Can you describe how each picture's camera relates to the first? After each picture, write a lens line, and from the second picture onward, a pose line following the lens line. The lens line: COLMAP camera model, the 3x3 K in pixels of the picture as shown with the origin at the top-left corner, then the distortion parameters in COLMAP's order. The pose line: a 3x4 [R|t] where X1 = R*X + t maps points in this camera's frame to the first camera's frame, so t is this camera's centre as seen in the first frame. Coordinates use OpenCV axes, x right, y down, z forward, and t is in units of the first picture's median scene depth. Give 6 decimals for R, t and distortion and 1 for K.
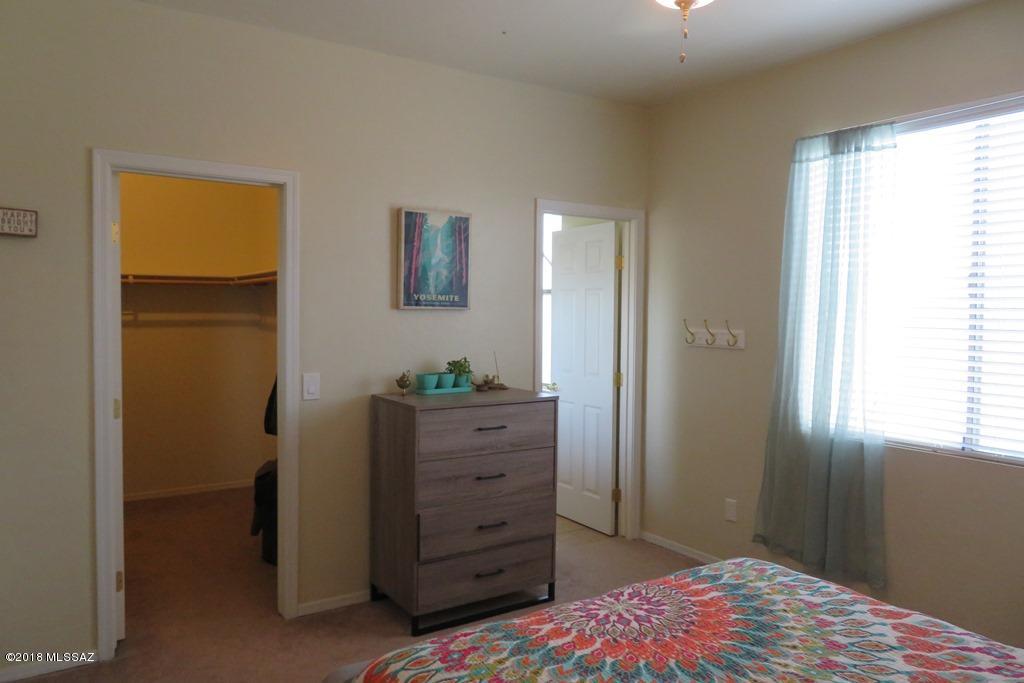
lens RADIAL K [[730.7, 0, 511.9], [0, 730.7, 347.1], [0, 0, 1]] dist [-0.010850, 0.007746]
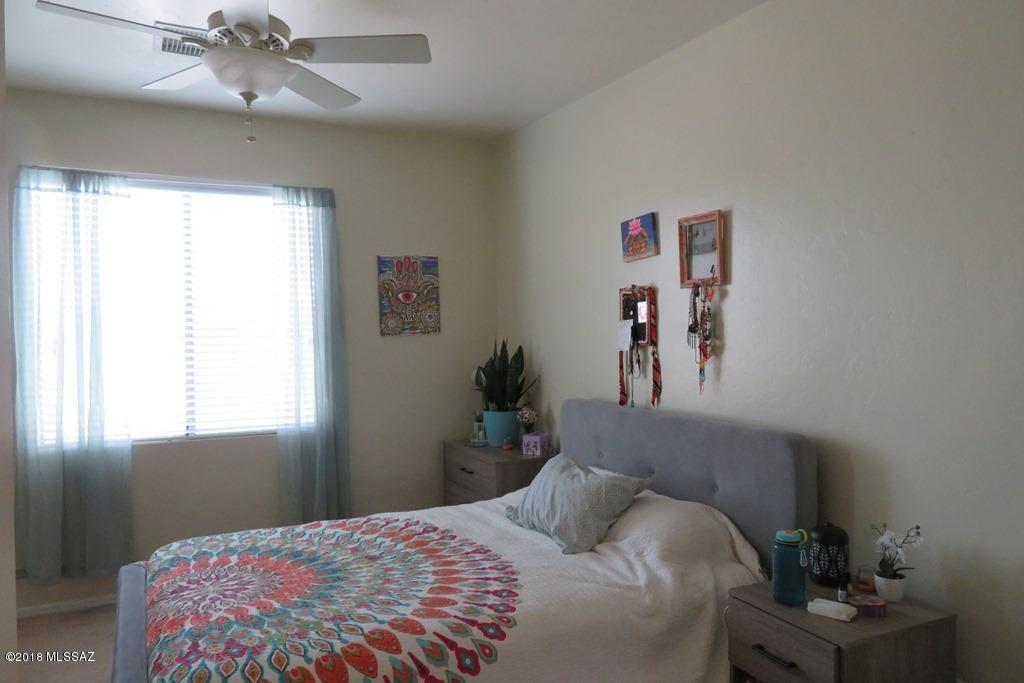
lens RADIAL K [[730.7, 0, 512.0], [0, 730.7, 337.5], [0, 0, 1]] dist [-0.010850, 0.007746]
pose [[0.110333, -0.020412, 0.993685, -0.911549], [0.063267, 0.997906, 0.013474, -0.025259], [-0.991879, 0.061381, 0.111394, 0.364796]]
